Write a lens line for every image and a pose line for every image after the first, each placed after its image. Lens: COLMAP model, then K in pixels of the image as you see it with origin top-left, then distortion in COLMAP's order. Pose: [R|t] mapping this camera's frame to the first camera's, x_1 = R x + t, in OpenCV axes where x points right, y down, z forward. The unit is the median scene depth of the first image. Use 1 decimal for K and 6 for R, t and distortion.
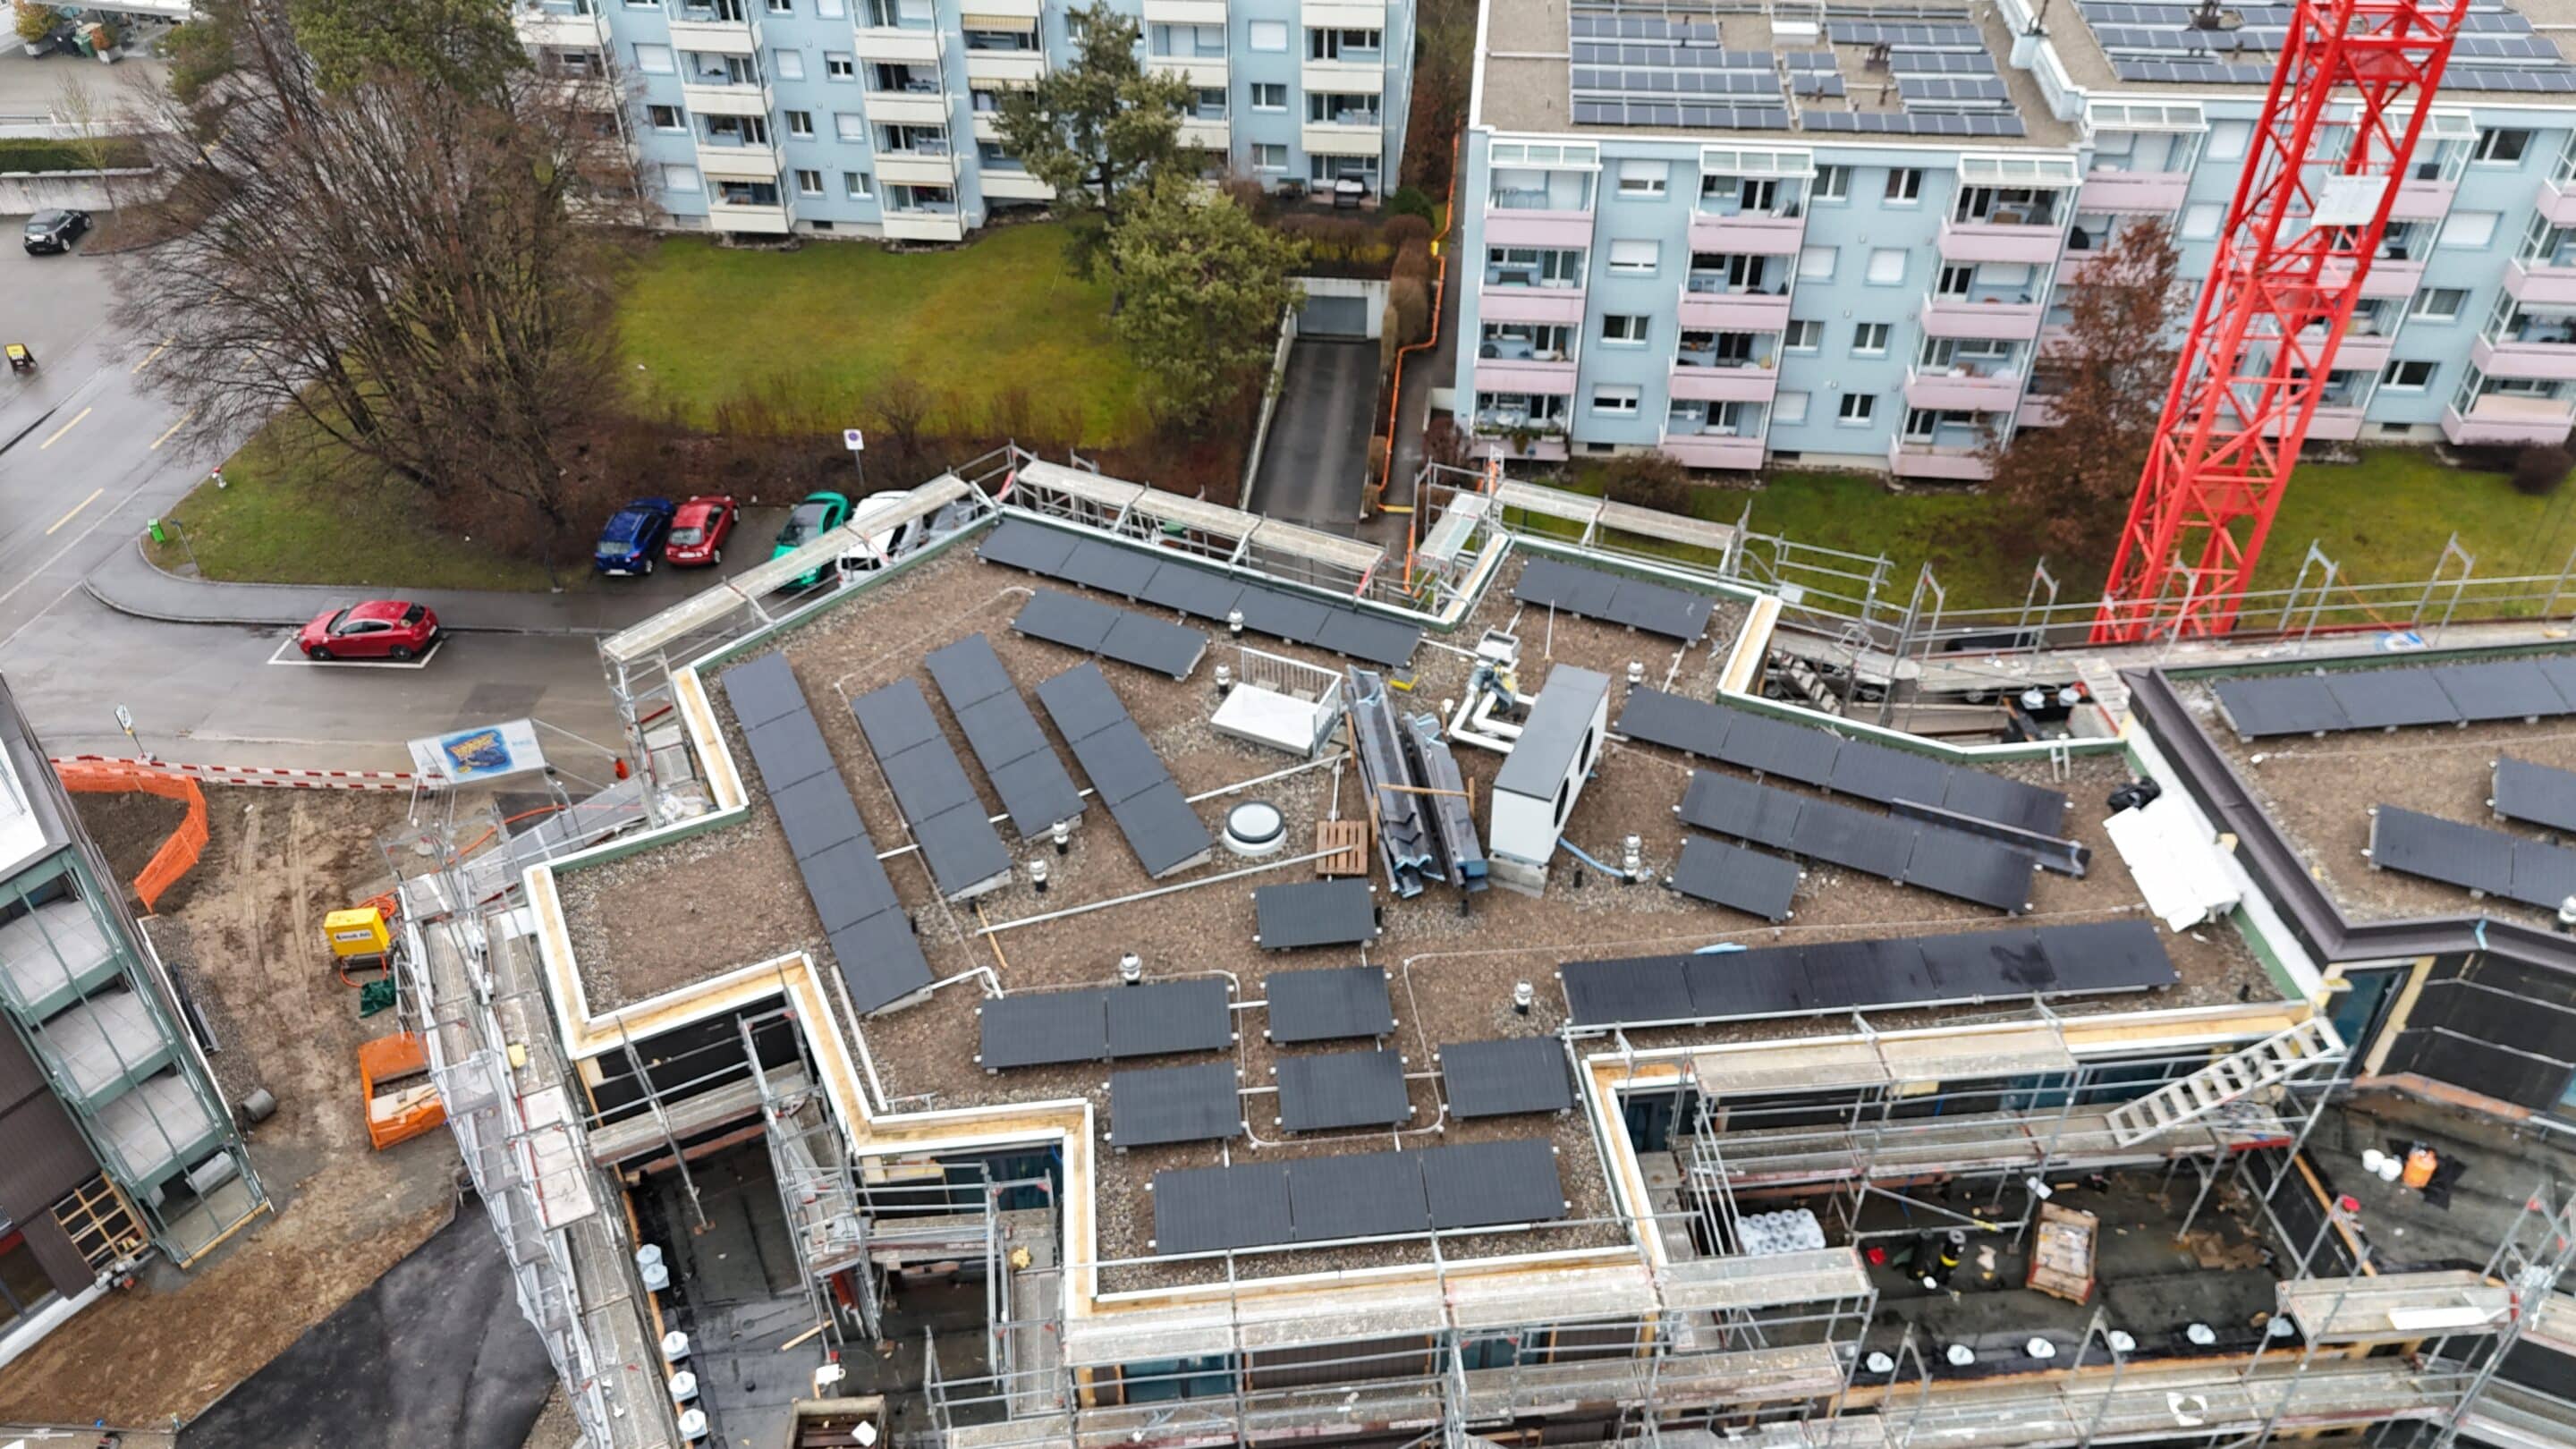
lens RADIAL K [[1896.7, 0, 1291.3], [0, 1896.7, 719.5], [0, 0, 1]] dist [0.066225, -0.059659]
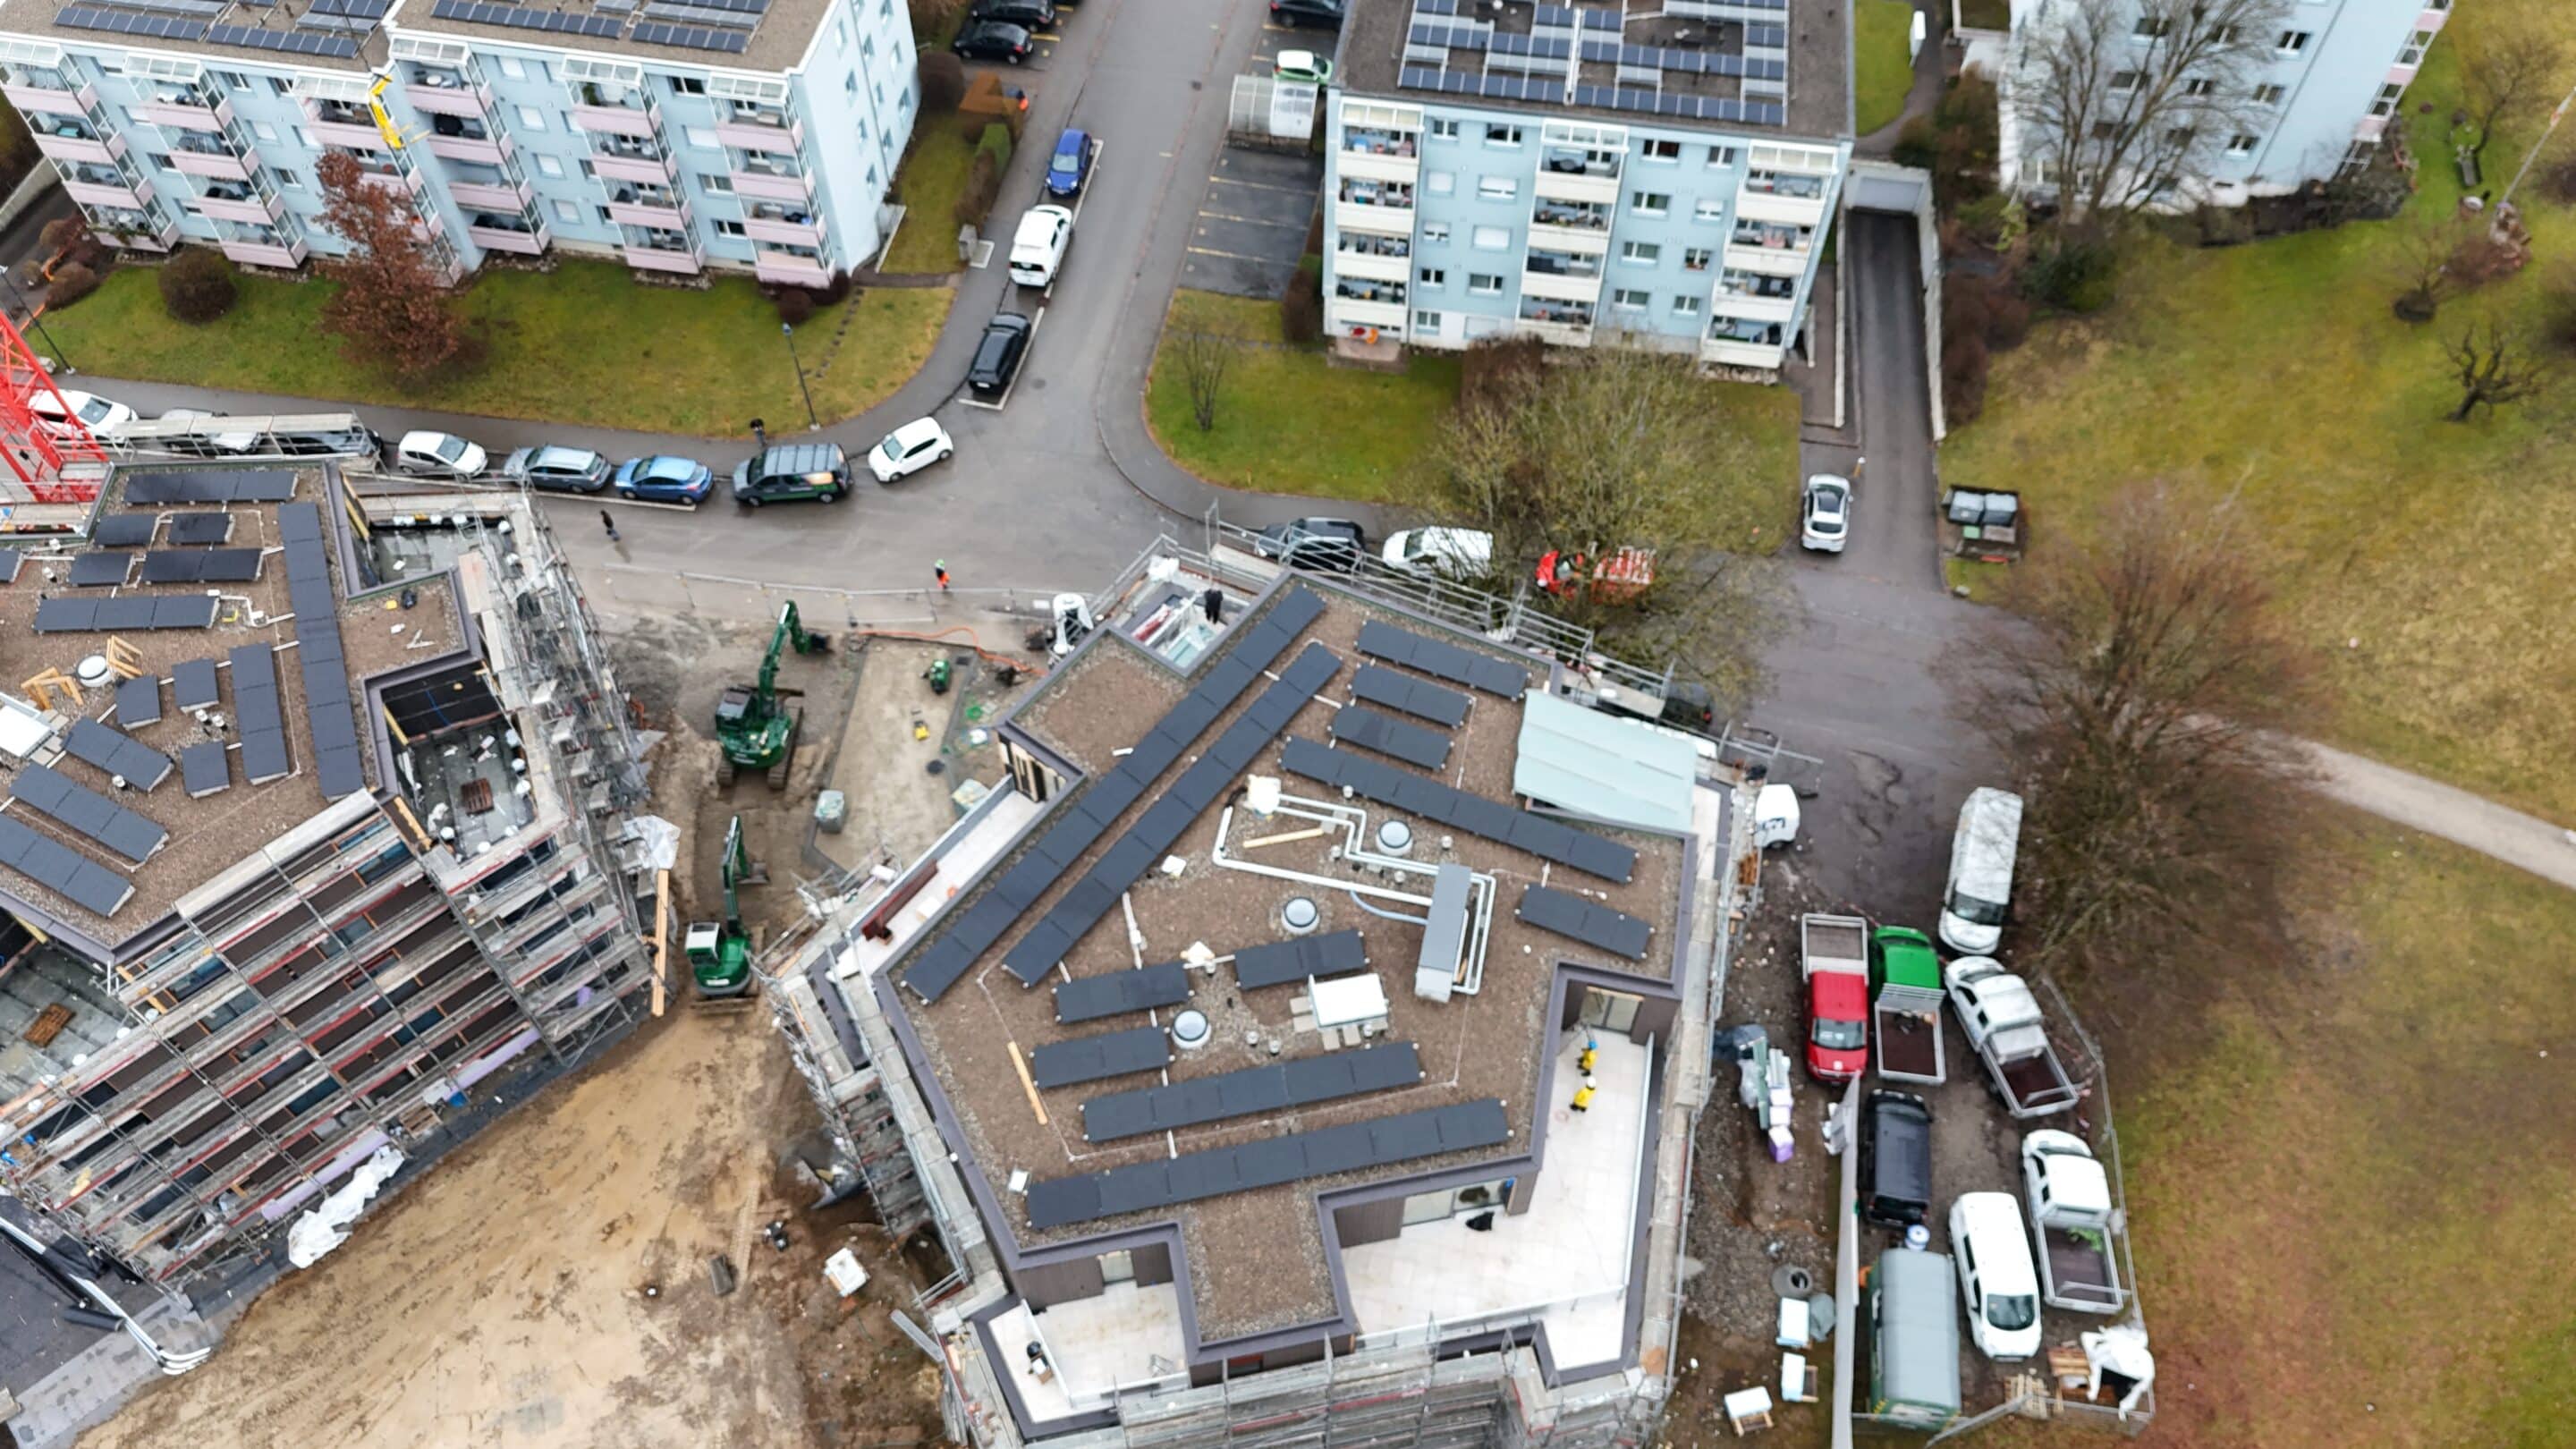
lens RADIAL K [[1896.7, 0, 1293.2], [0, 1896.7, 722.0], [0, 0, 1]] dist [0.066225, -0.059659]
pose [[0.998386, 0.052229, -0.022305, 1.587509], [-0.044588, 0.964106, 0.261748, -0.328953], [0.035176, -0.260331, 0.964878, -0.669523]]
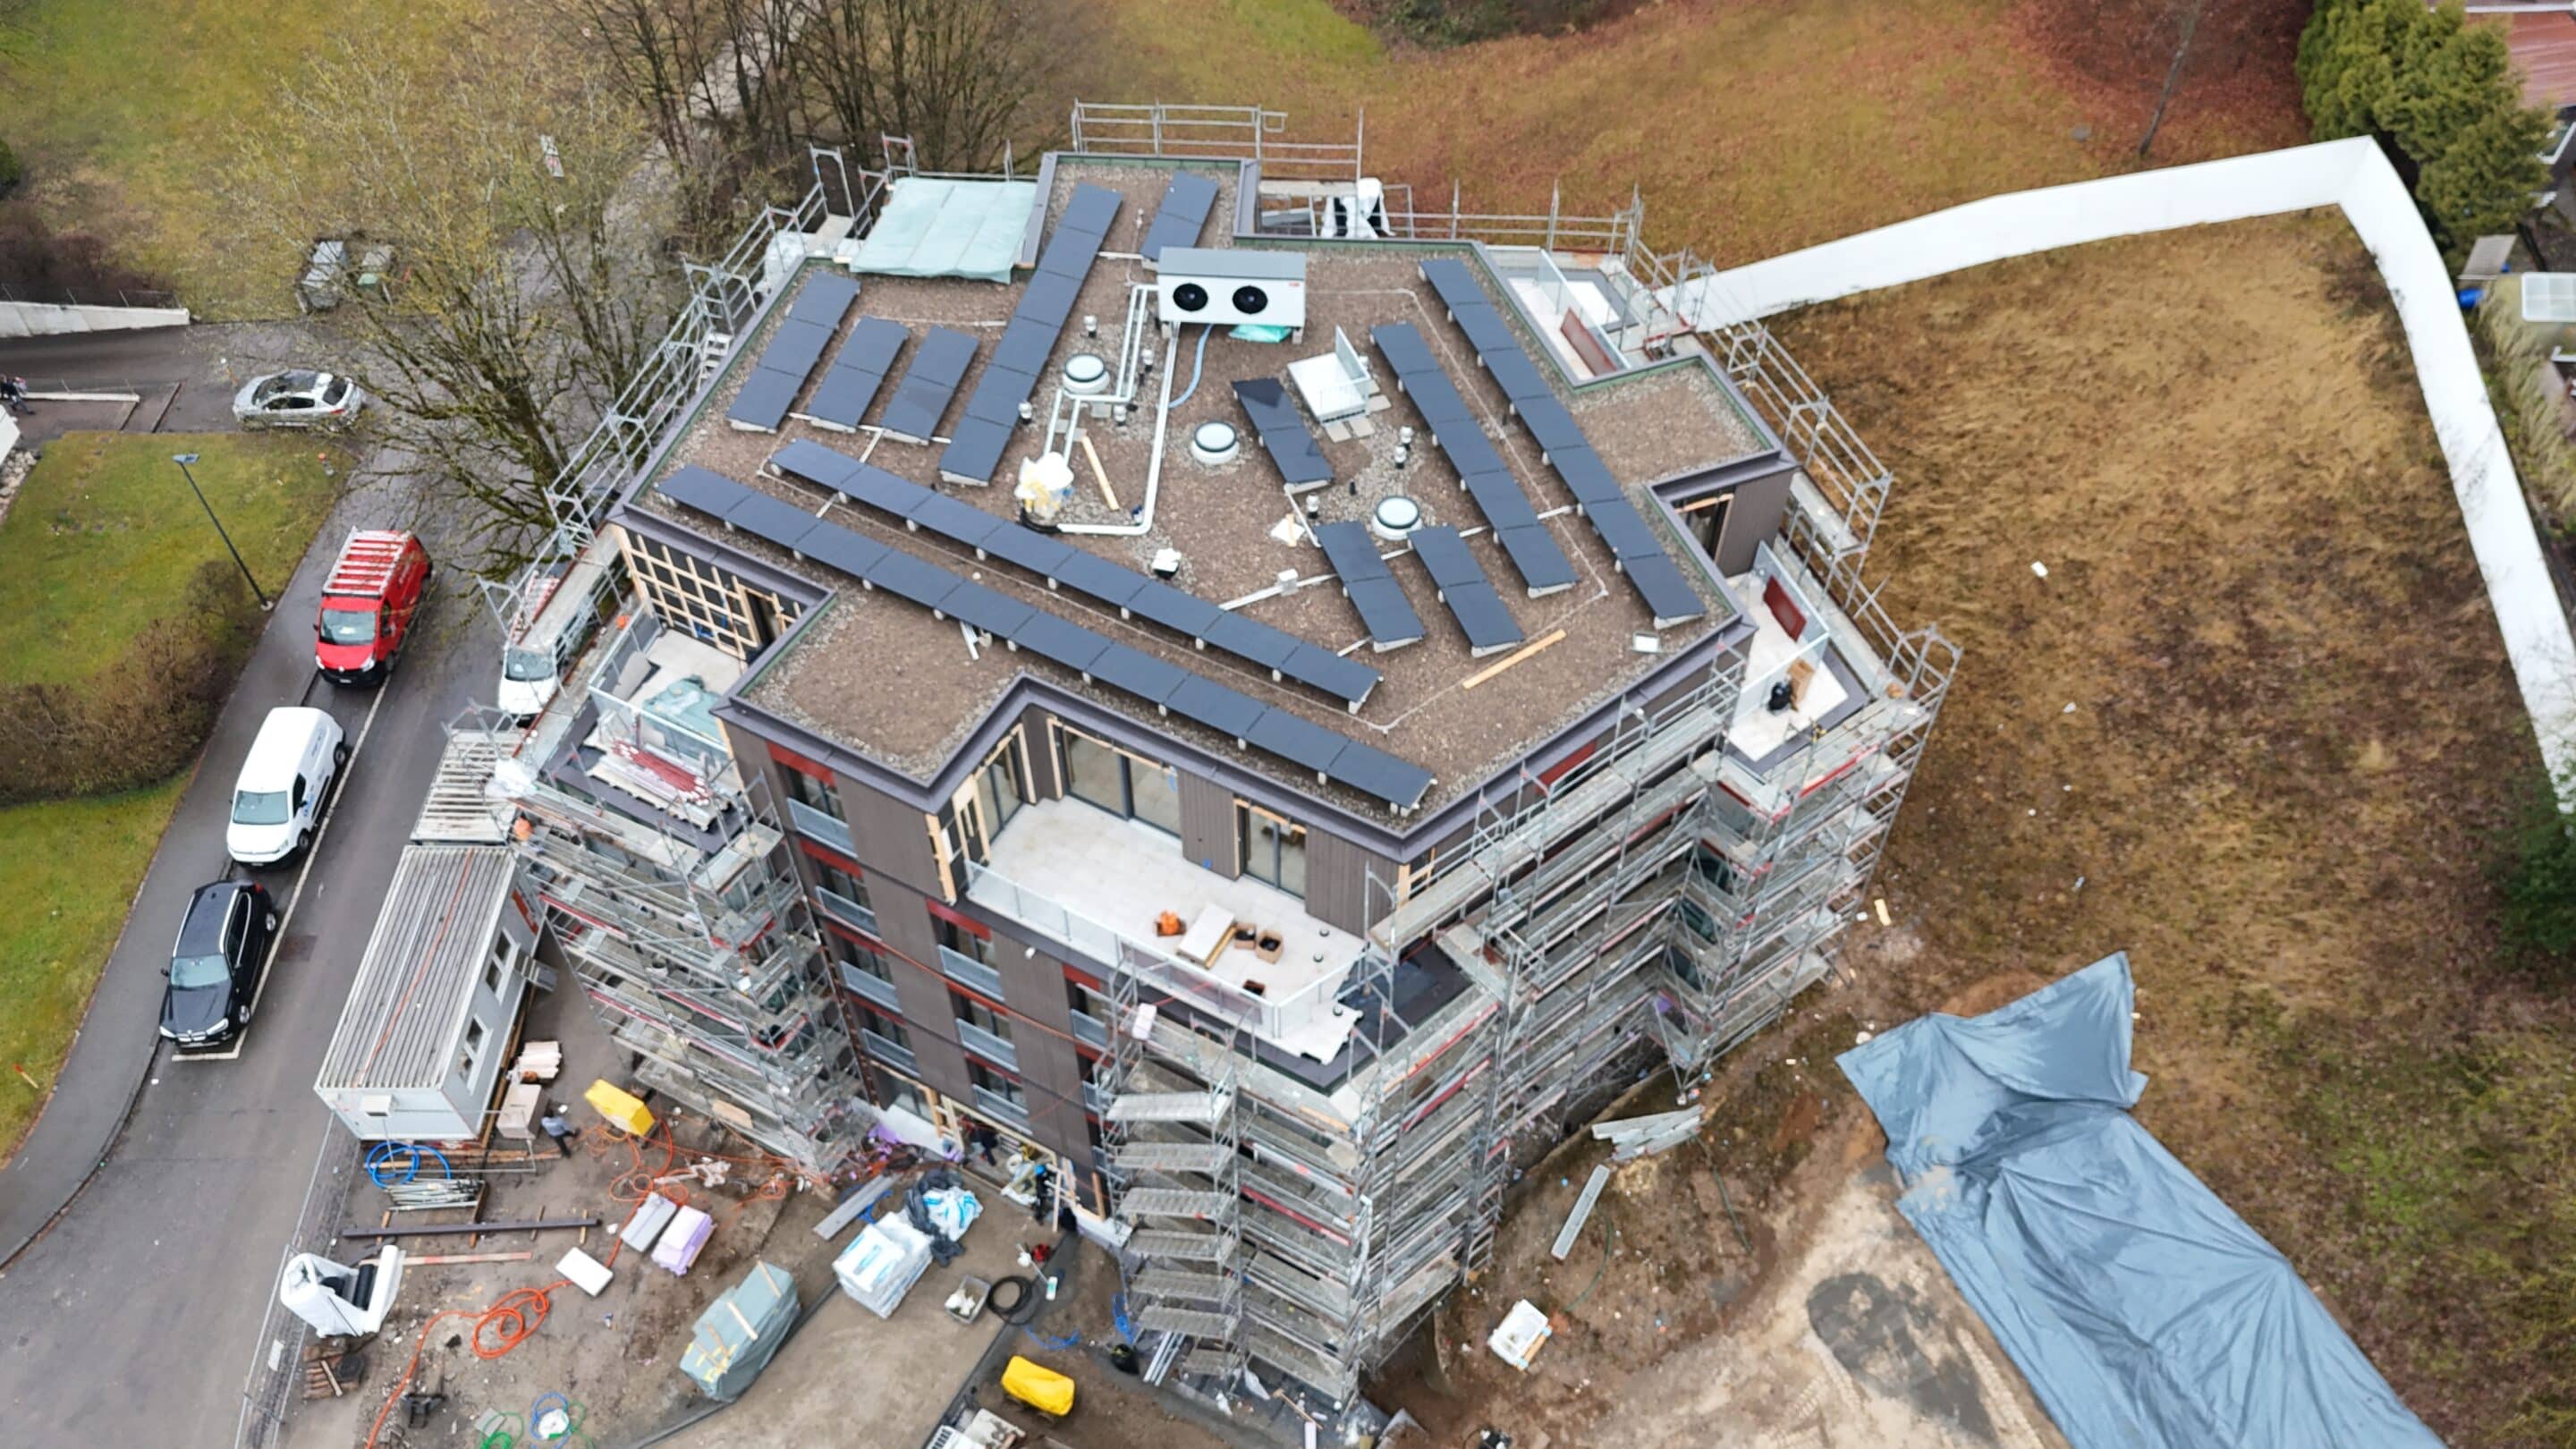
lens RADIAL K [[1896.7, 0, 1294.9], [0, 1896.7, 720.5], [0, 0, 1]] dist [0.066225, -0.059659]
pose [[-0.106825, -0.758231, 0.643175, 0.829490], [0.627454, 0.450392, 0.635176, -0.409681], [-0.771291, 0.471415, 0.427642, 0.119969]]
